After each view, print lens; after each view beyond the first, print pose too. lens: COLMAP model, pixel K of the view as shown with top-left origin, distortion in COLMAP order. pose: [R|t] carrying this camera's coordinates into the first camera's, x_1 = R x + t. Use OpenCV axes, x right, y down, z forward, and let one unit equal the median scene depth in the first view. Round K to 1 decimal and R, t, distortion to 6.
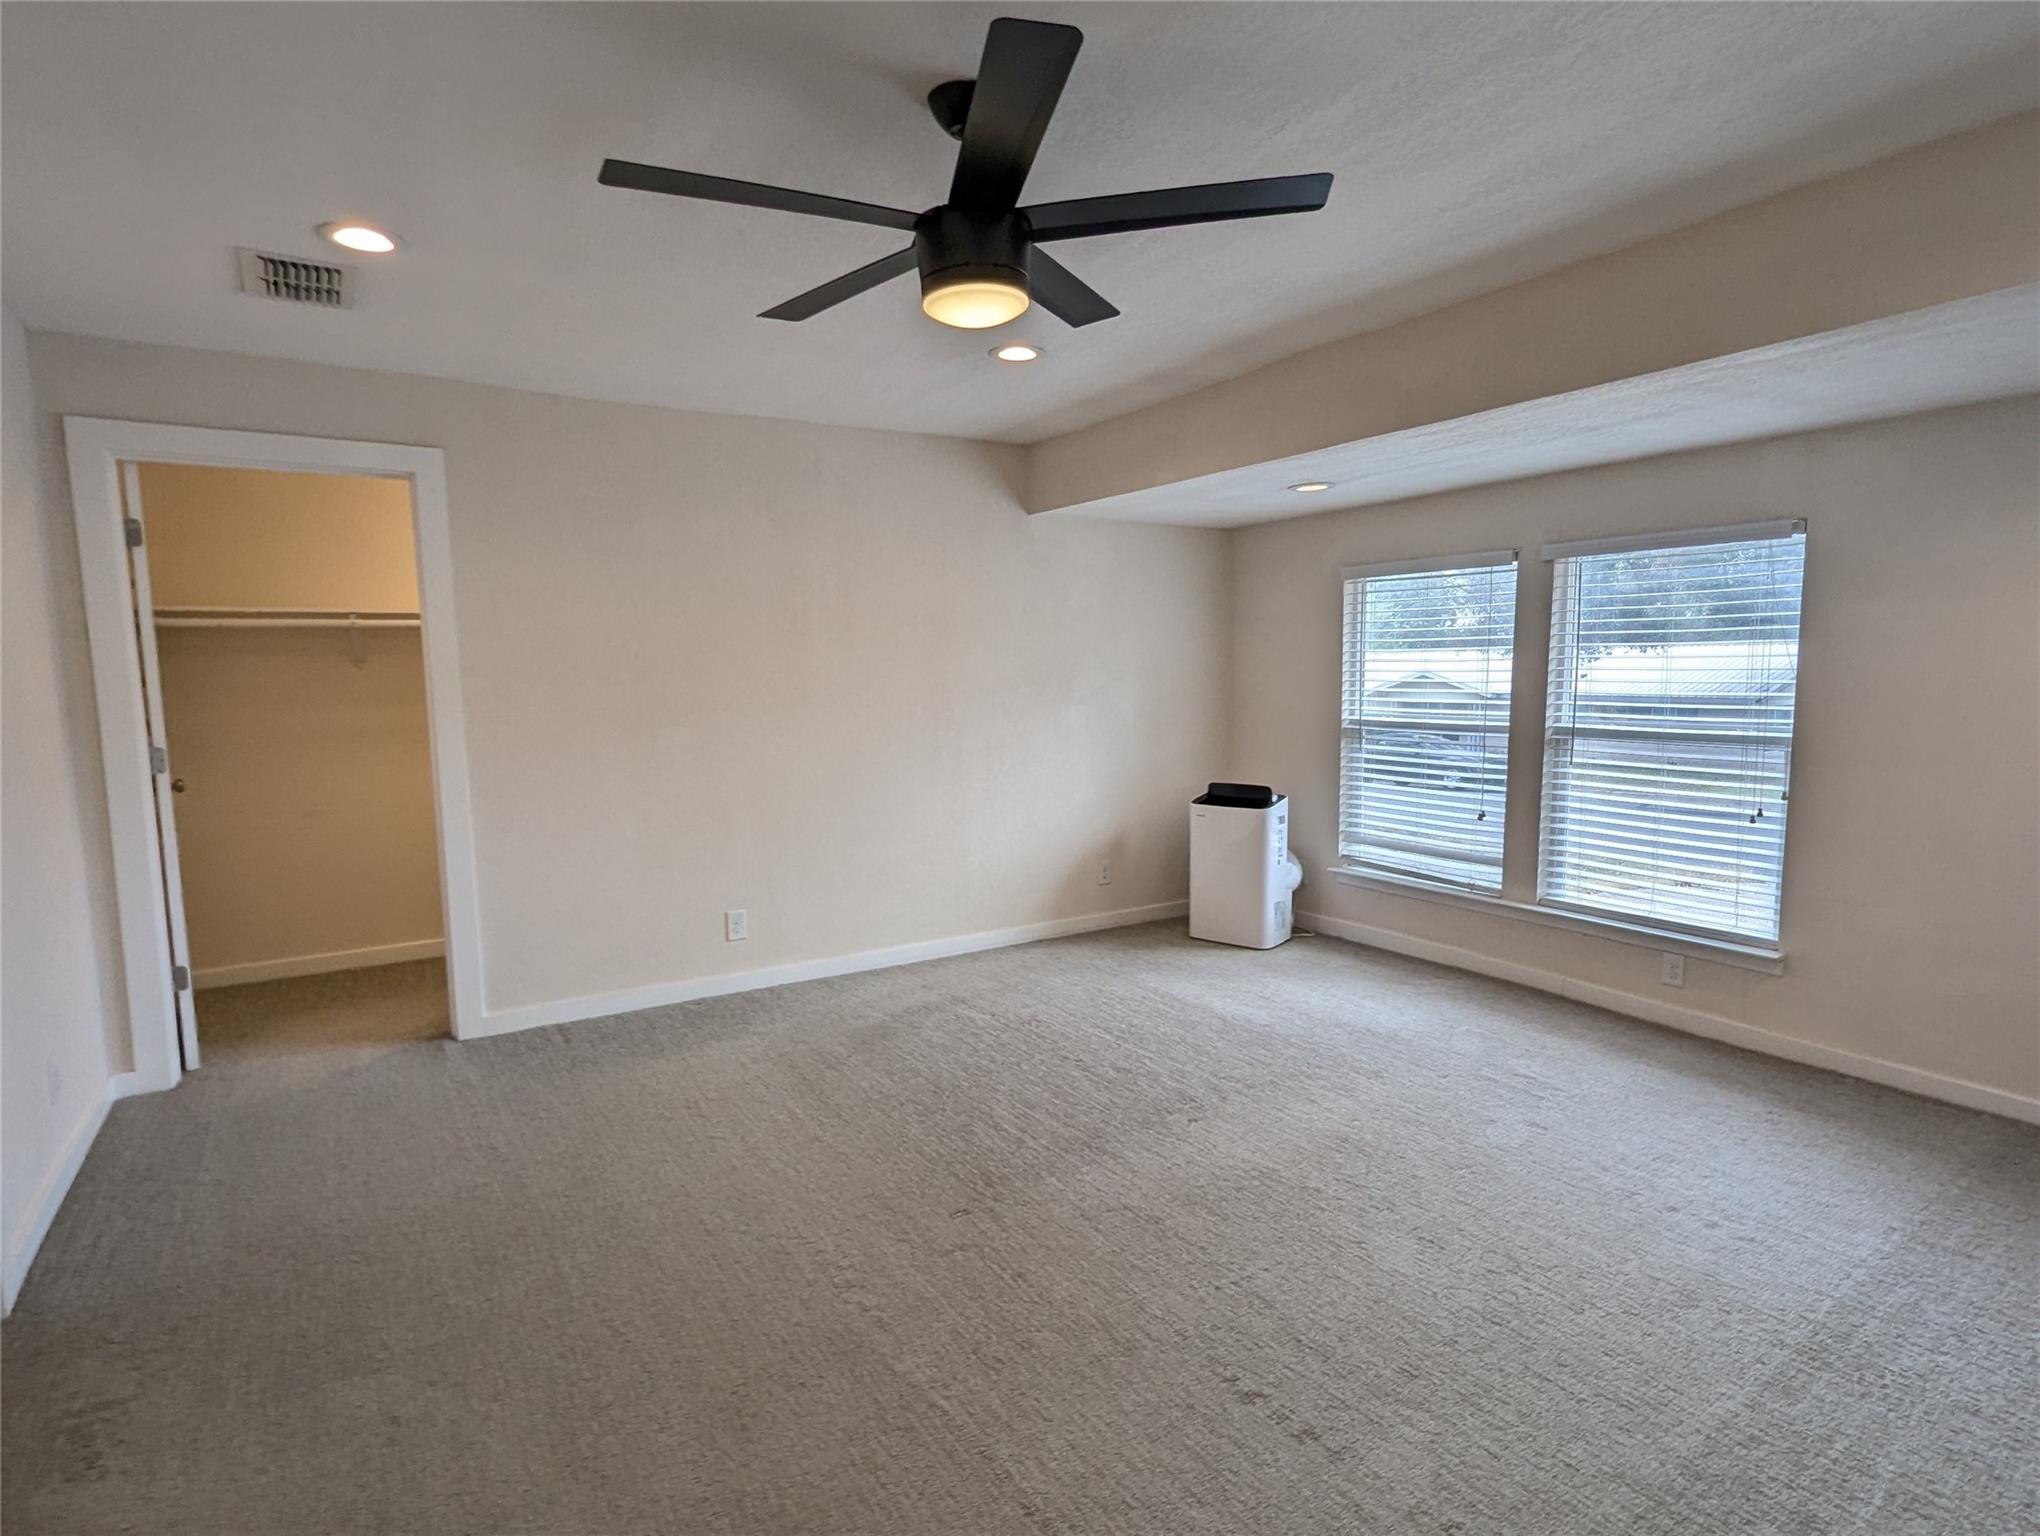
lens RADIAL K [[1061.7, 0, 1020.0], [0, 1061.7, 773.9], [0, 0, 1]] dist [-0.004027, 0.003075]
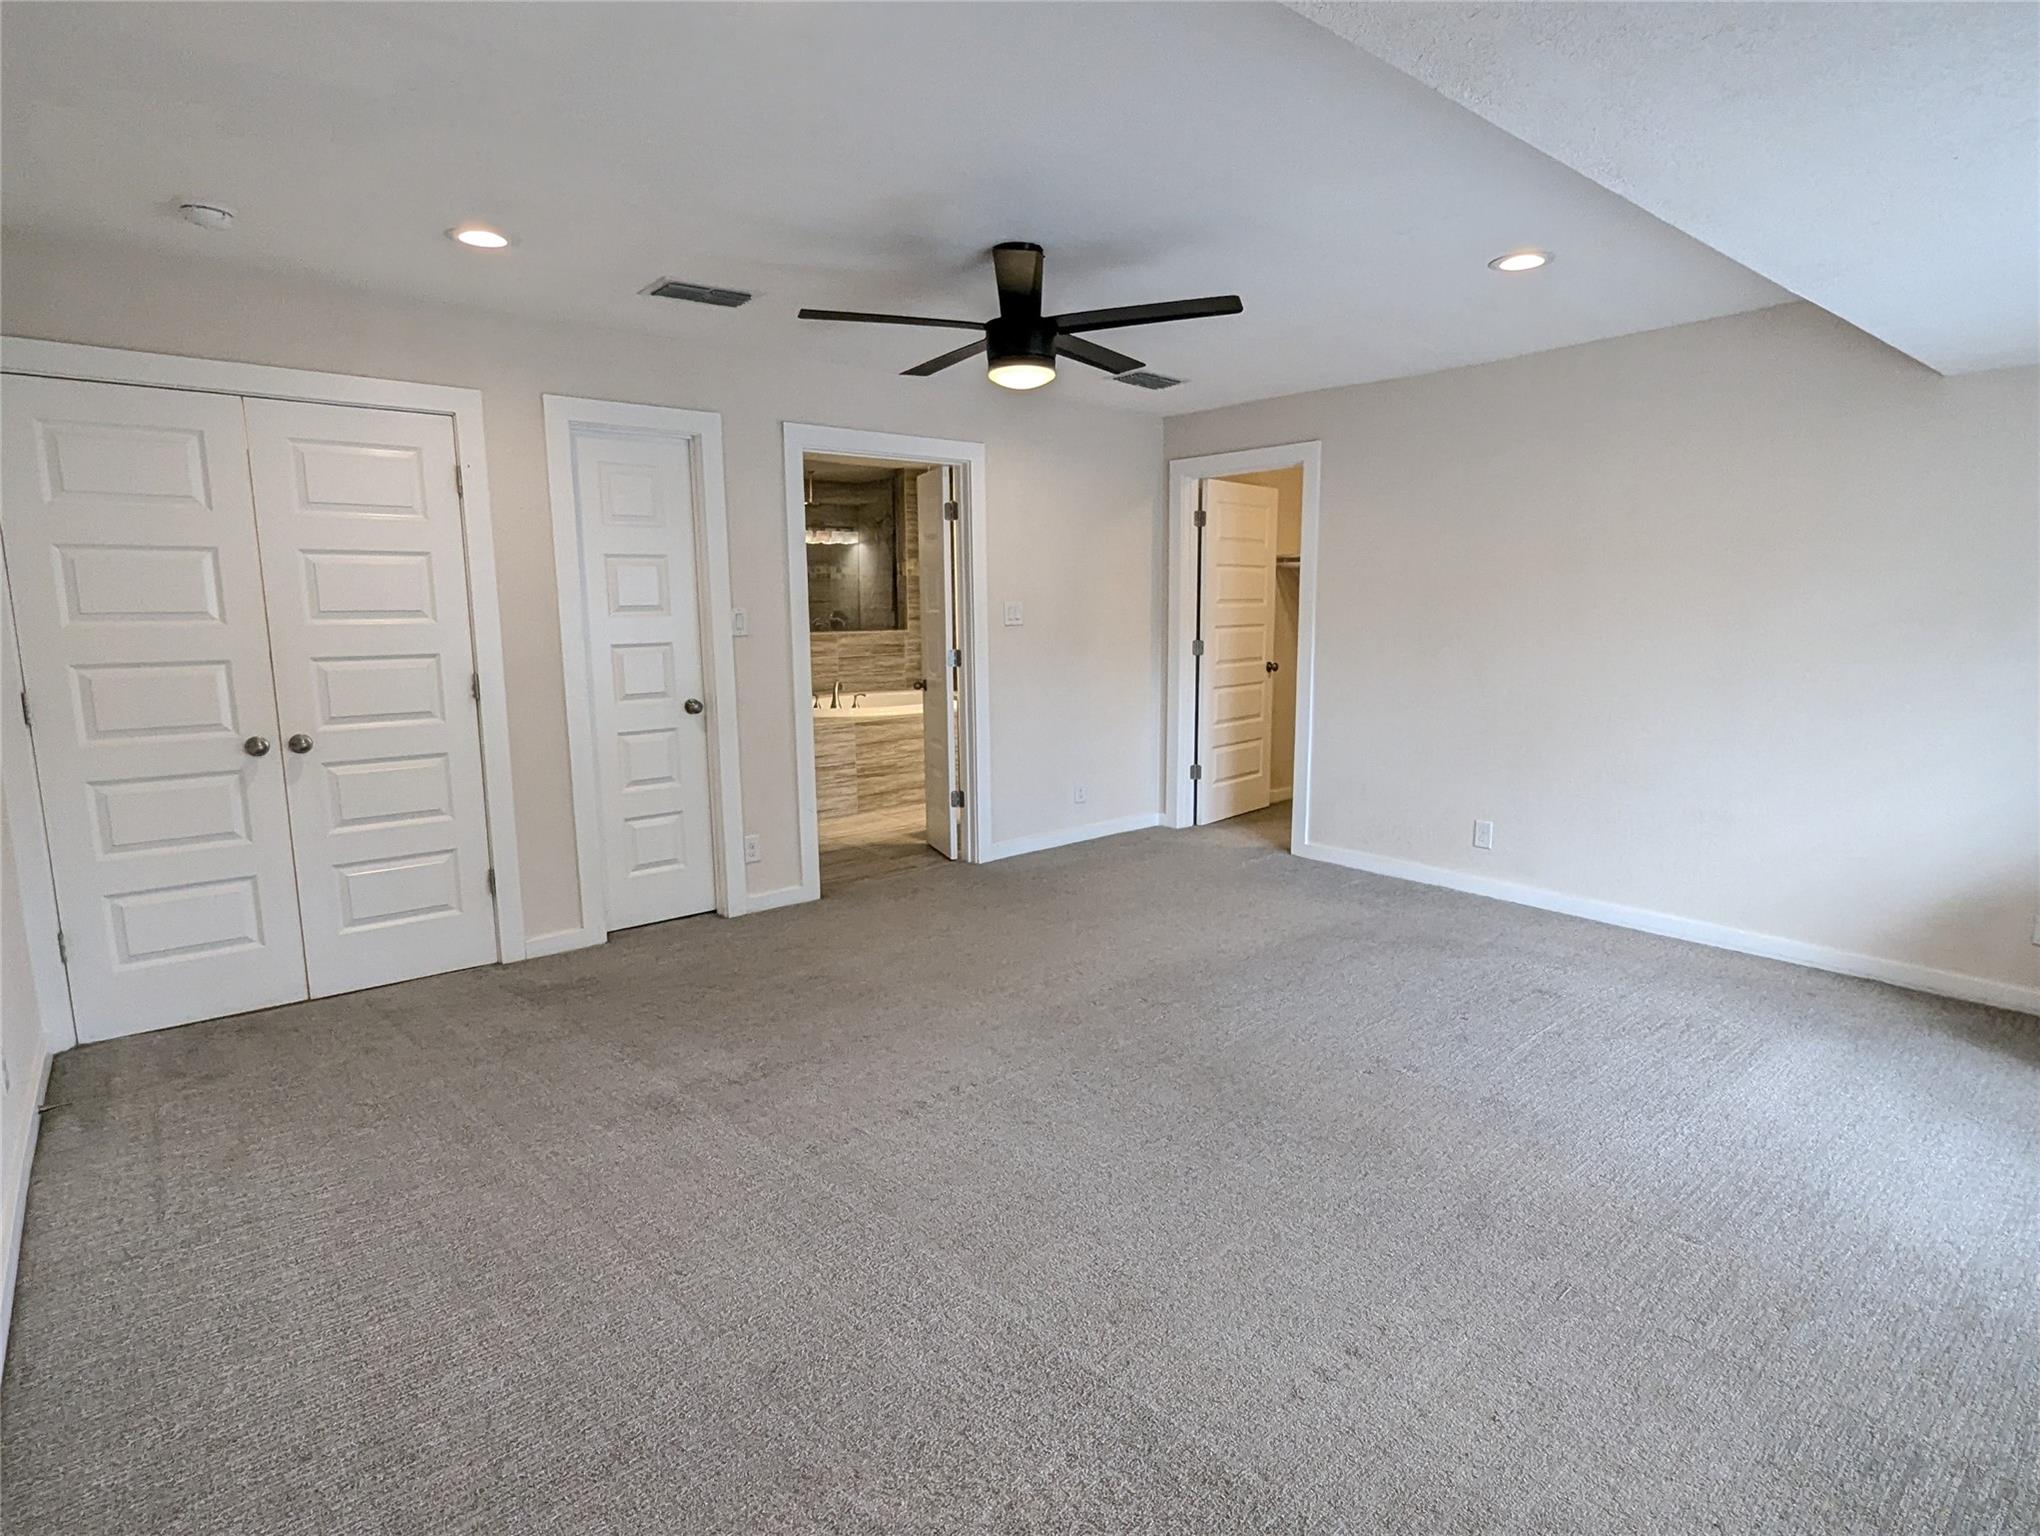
lens RADIAL K [[1061.7, 0, 1020.0], [0, 1061.7, 766.6], [0, 0, 1]] dist [-0.004027, 0.003075]
pose [[0.121888, 0.162782, -0.979104, 0.733600], [-0.094306, 0.983896, 0.151839, -0.045562], [0.988054, 0.073828, 0.135276, 0.384121]]
